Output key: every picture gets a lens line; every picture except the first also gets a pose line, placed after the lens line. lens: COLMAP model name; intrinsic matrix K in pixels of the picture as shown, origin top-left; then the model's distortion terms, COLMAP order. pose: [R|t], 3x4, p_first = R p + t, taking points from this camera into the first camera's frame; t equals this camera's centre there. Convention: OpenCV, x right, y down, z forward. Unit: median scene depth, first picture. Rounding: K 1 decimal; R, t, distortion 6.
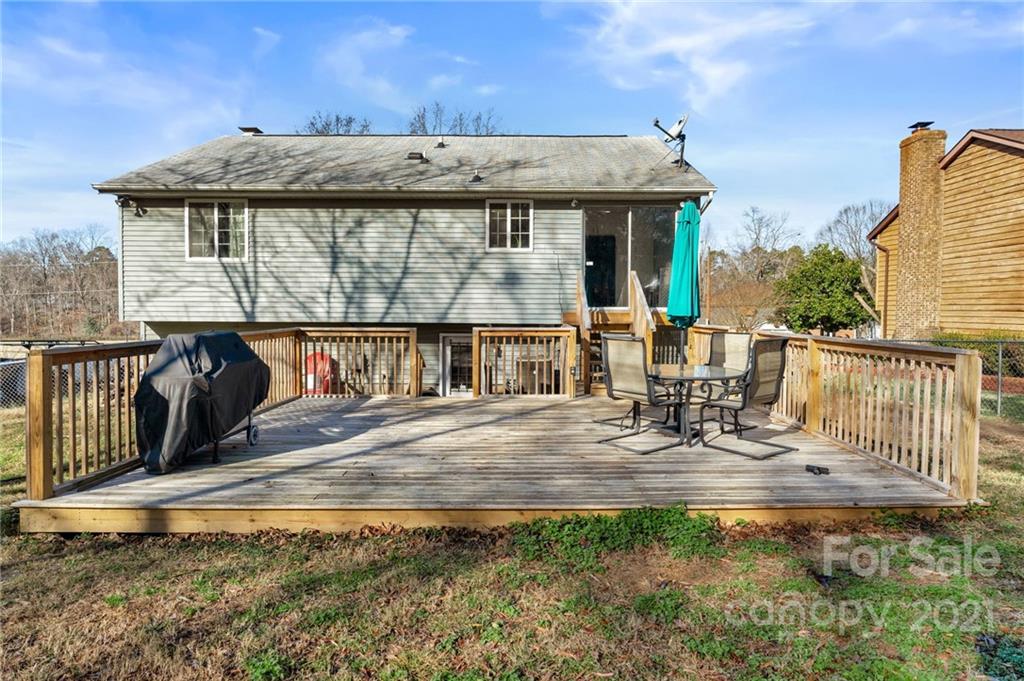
lens RADIAL K [[568.2, 0, 506.4], [0, 568.2, 335.1], [0, 0, 1]] dist [0.014576, -0.001561]
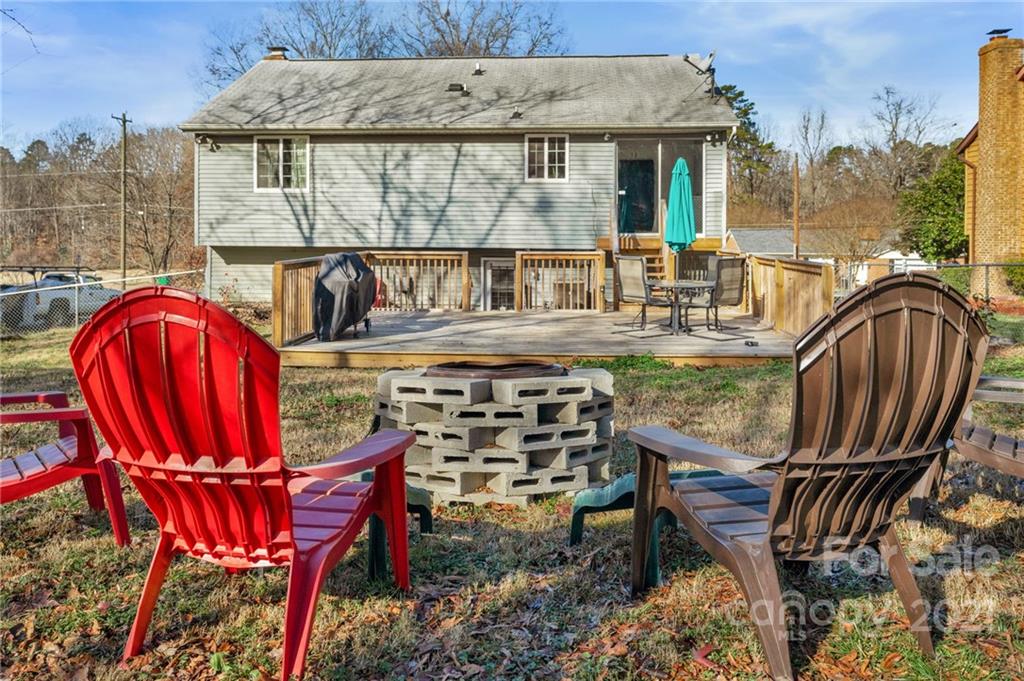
lens RADIAL K [[845.6, 0, 476.4], [0, 845.6, 247.6], [0, 0, 1]] dist [0.020417, -0.006278]
pose [[0.997488, 0.001850, -0.070805, -0.012654], [-0.003520, 0.999718, -0.023464, 0.016084], [0.070742, 0.023654, 0.997214, -0.601311]]
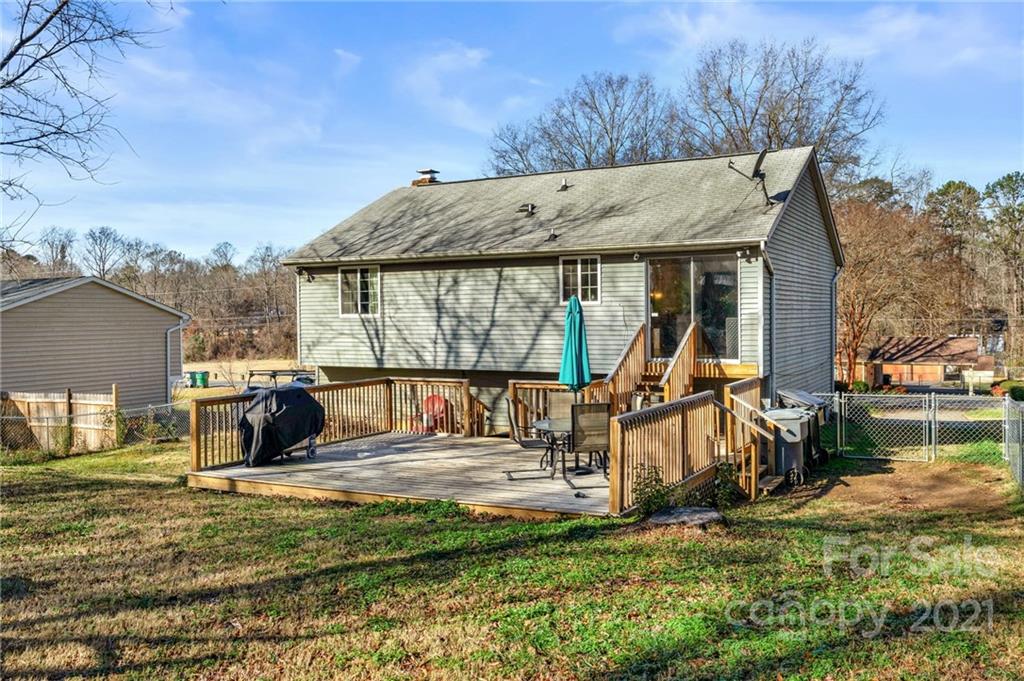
lens RADIAL K [[896.1, 0, 508.3], [0, 896.1, 343.5], [0, 0, 1]] dist [0.010466, 0.001048]
pose [[0.876471, 0.003295, -0.481444, 0.685152], [-0.006711, 0.999963, -0.005372, -0.064829], [0.481408, 0.007939, 0.876461, -0.510001]]
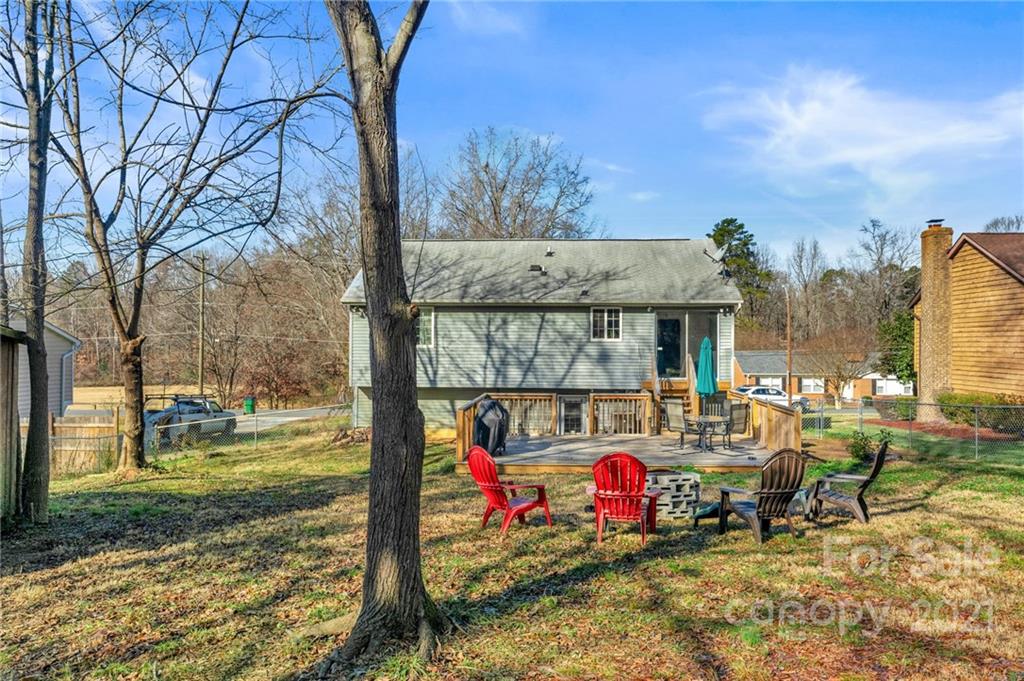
lens RADIAL K [[845.6, 0, 505.4], [0, 845.6, 346.6], [0, 0, 1]] dist [0.020417, -0.006278]
pose [[0.999199, 0.001633, -0.039981, -0.169005], [-0.003073, 0.999348, -0.035980, -0.050250], [0.039896, 0.036074, 0.998552, -1.233113]]
